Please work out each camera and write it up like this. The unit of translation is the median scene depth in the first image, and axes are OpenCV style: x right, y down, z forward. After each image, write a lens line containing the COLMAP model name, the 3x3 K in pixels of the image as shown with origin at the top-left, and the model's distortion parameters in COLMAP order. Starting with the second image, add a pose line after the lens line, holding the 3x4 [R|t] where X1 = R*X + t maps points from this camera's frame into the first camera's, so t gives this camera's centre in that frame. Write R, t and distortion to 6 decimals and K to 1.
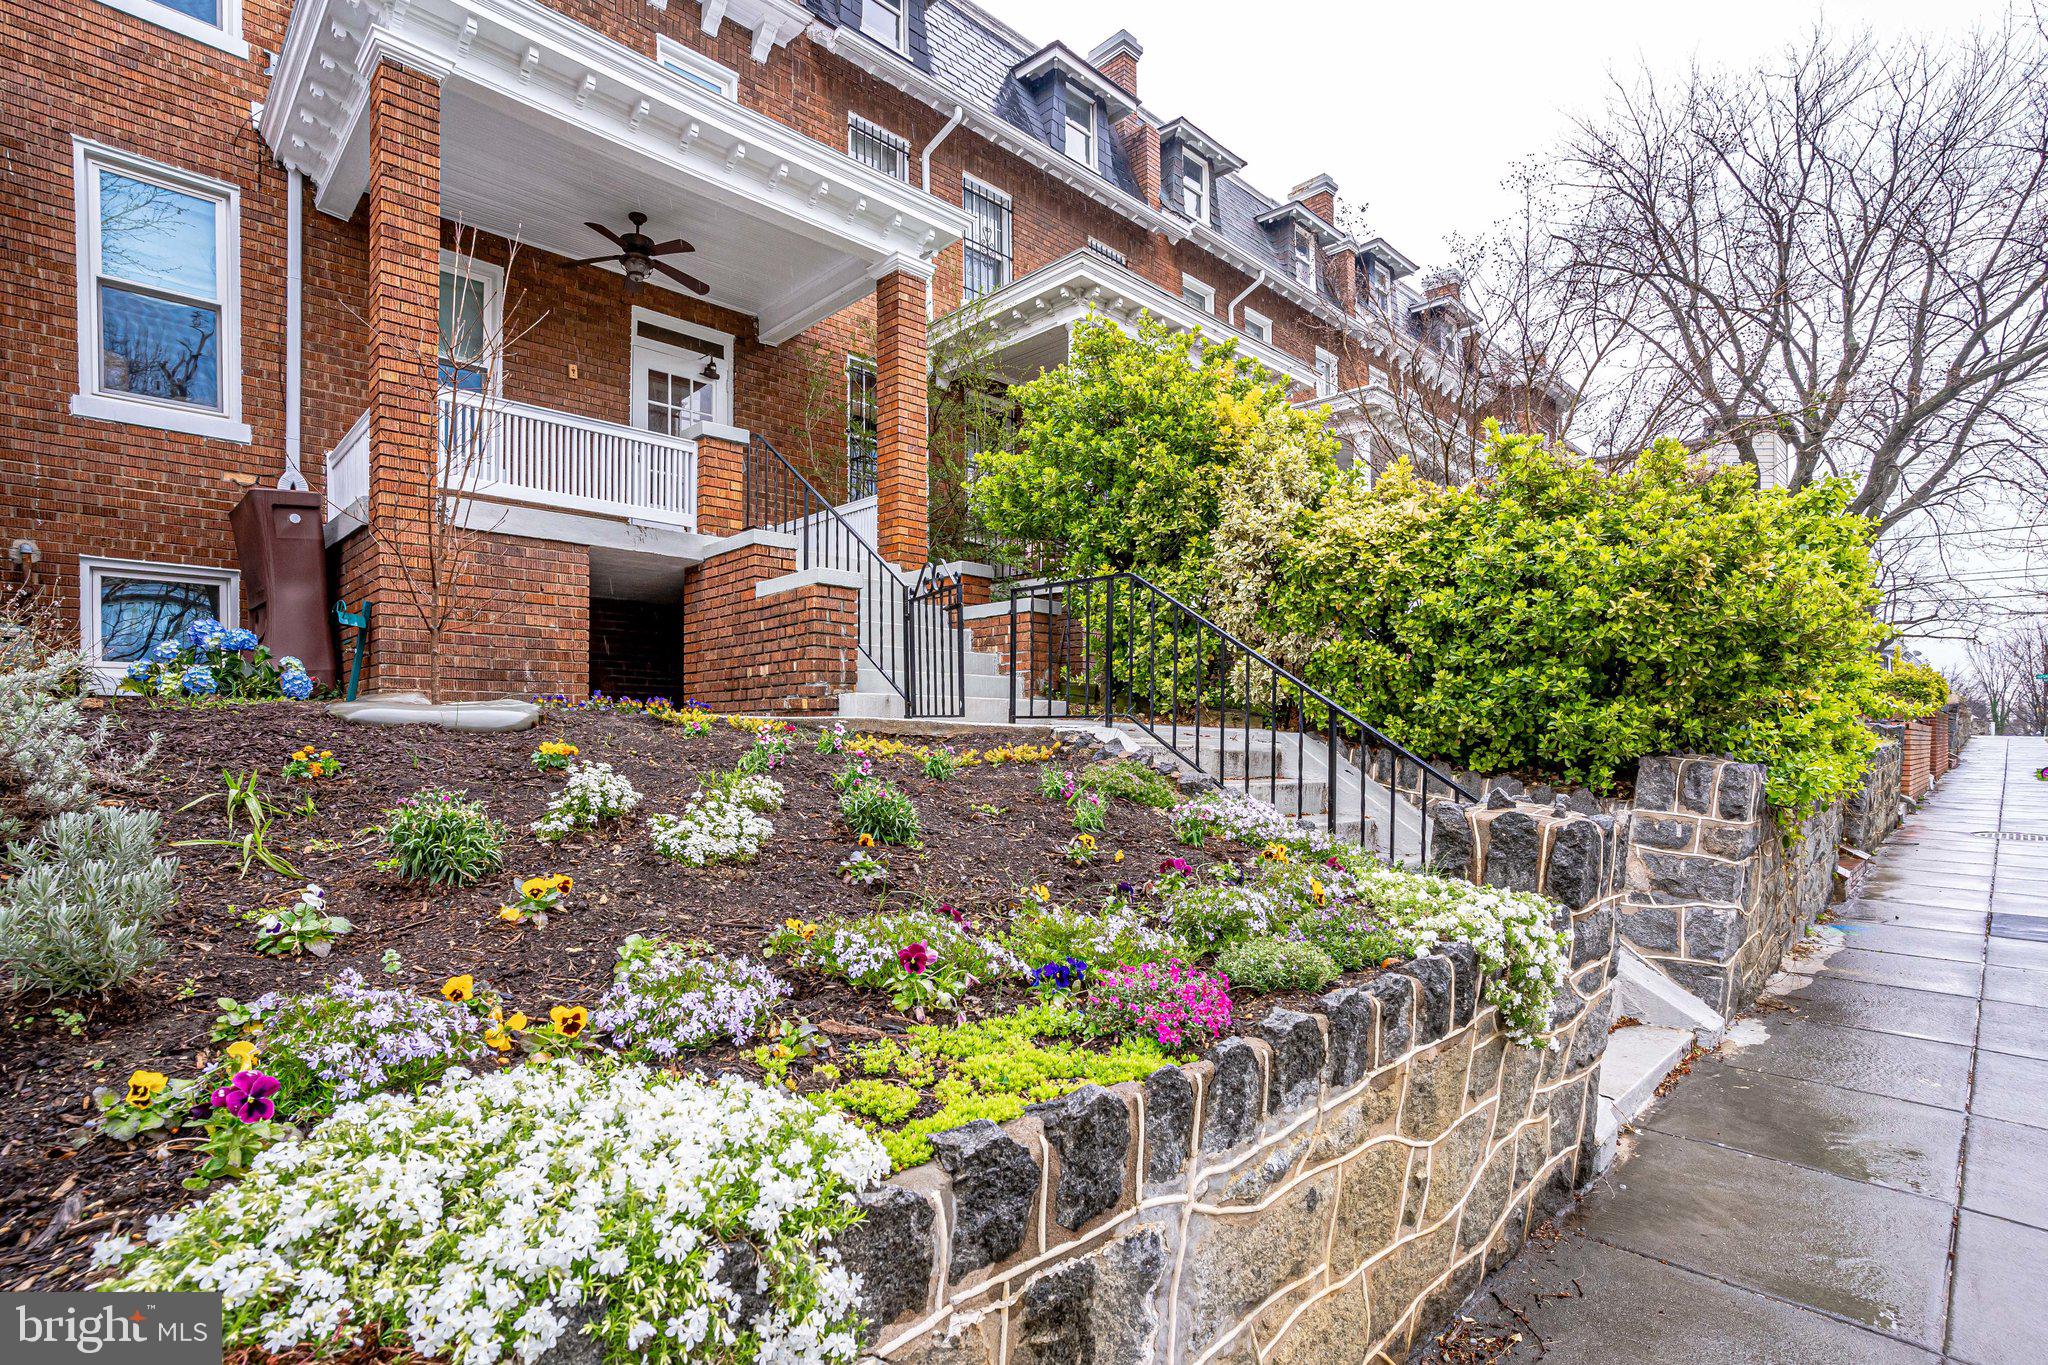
lens RADIAL K [[973.2, 0, 1025.6], [0, 973.2, 675.8], [0, 0, 1]] dist [0.000275, 0.000940]
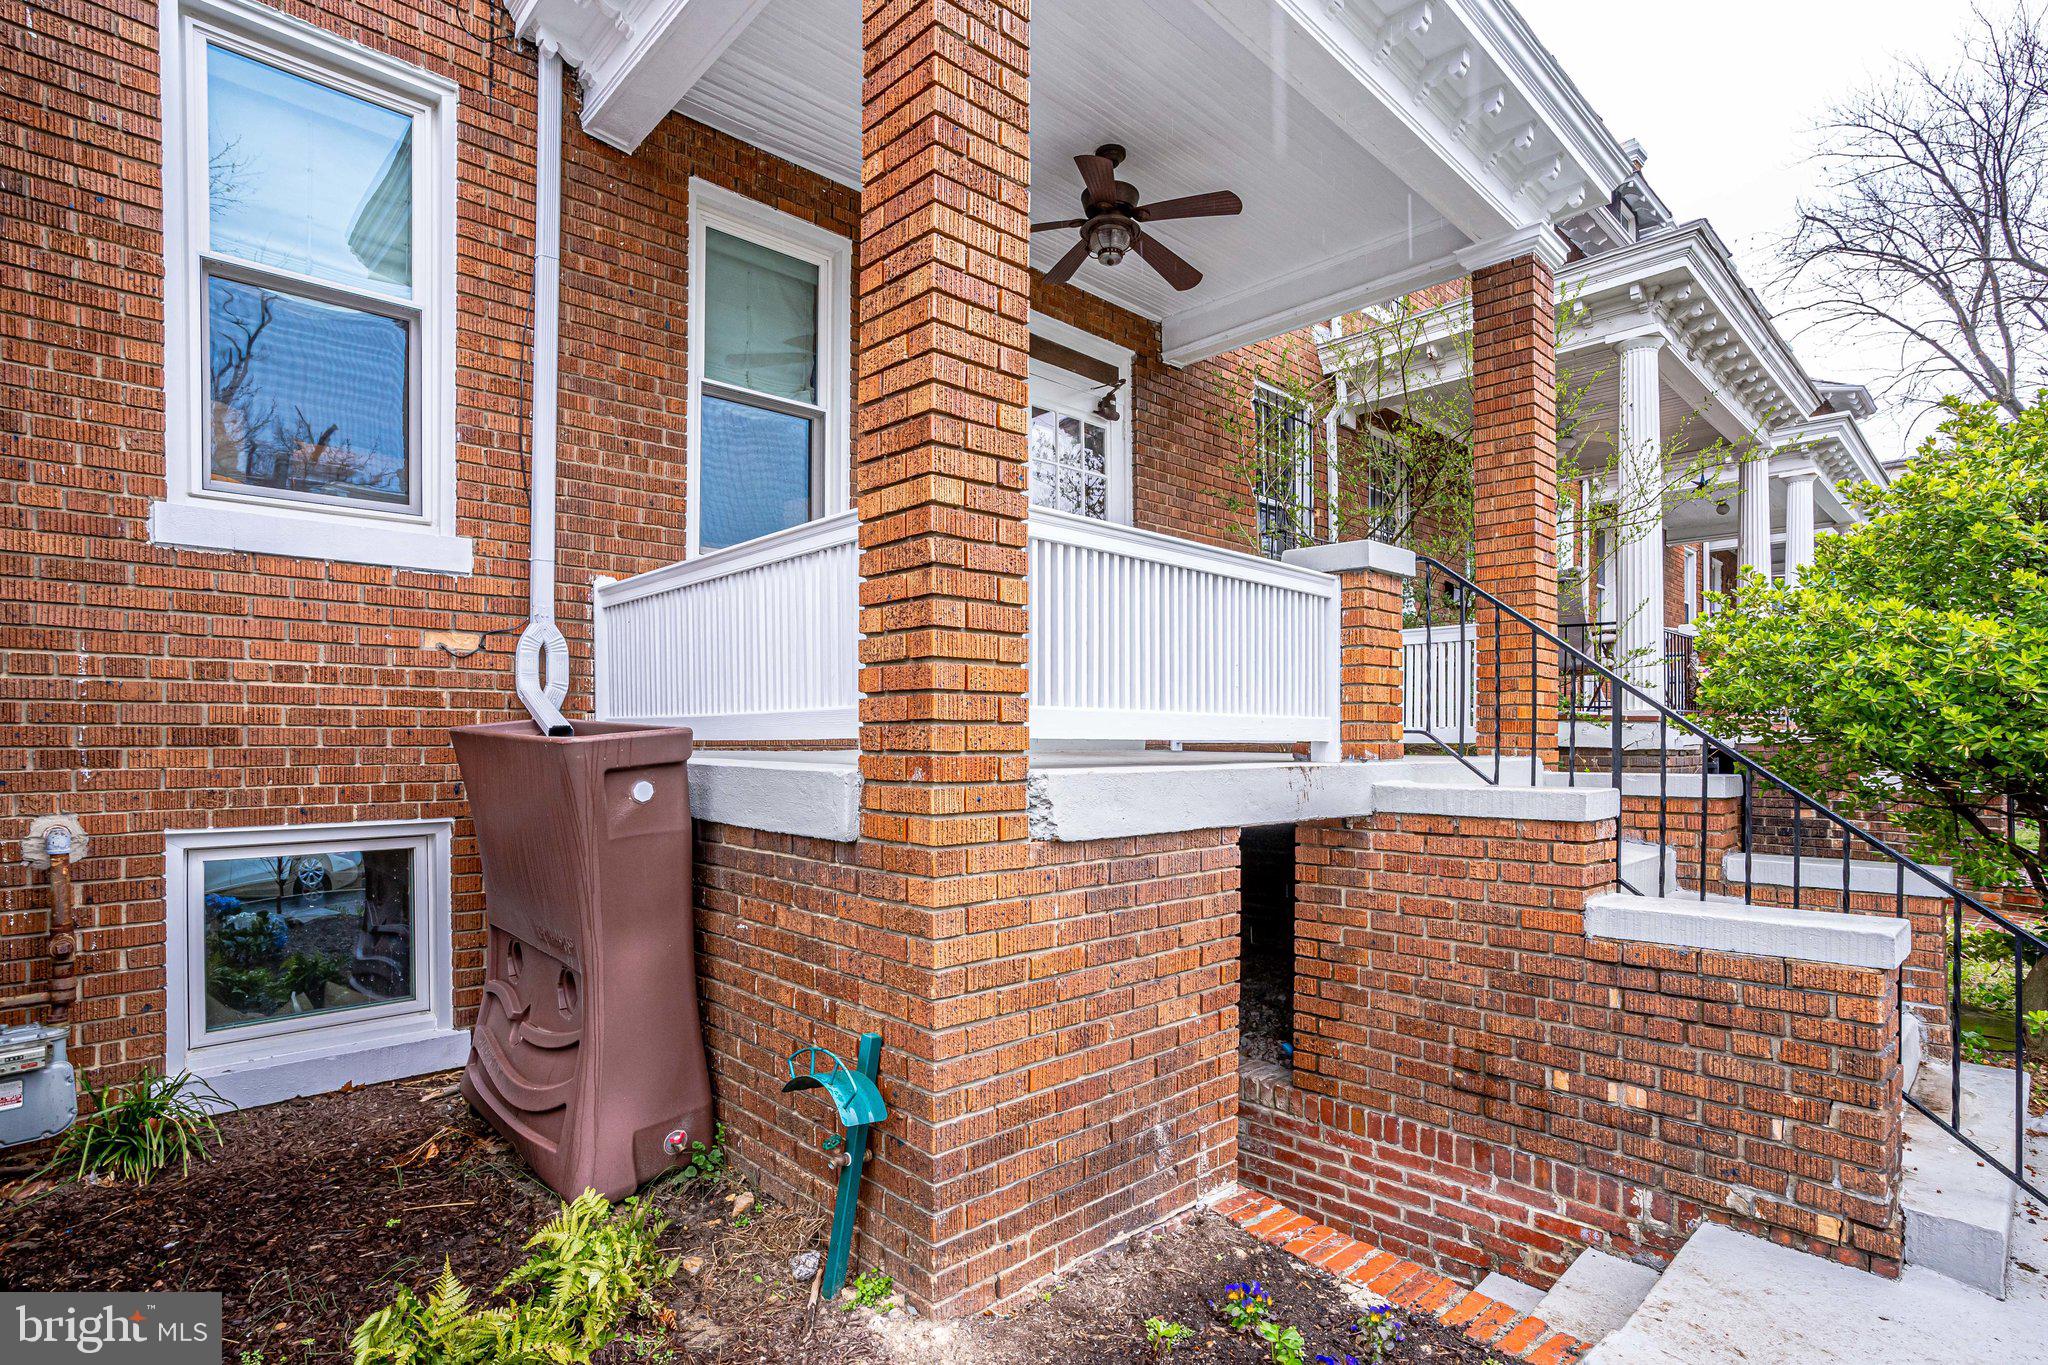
lens RADIAL K [[1005.2, 0, 1024.0], [0, 1005.2, 671.1], [0, 0, 1]] dist [-0.003392, 0.000921]
pose [[0.999995, 0.002886, -0.001311, -0.507792], [-0.002888, 0.999995, -0.001284, -0.190396], [0.001307, 0.001288, 0.999998, 0.469092]]
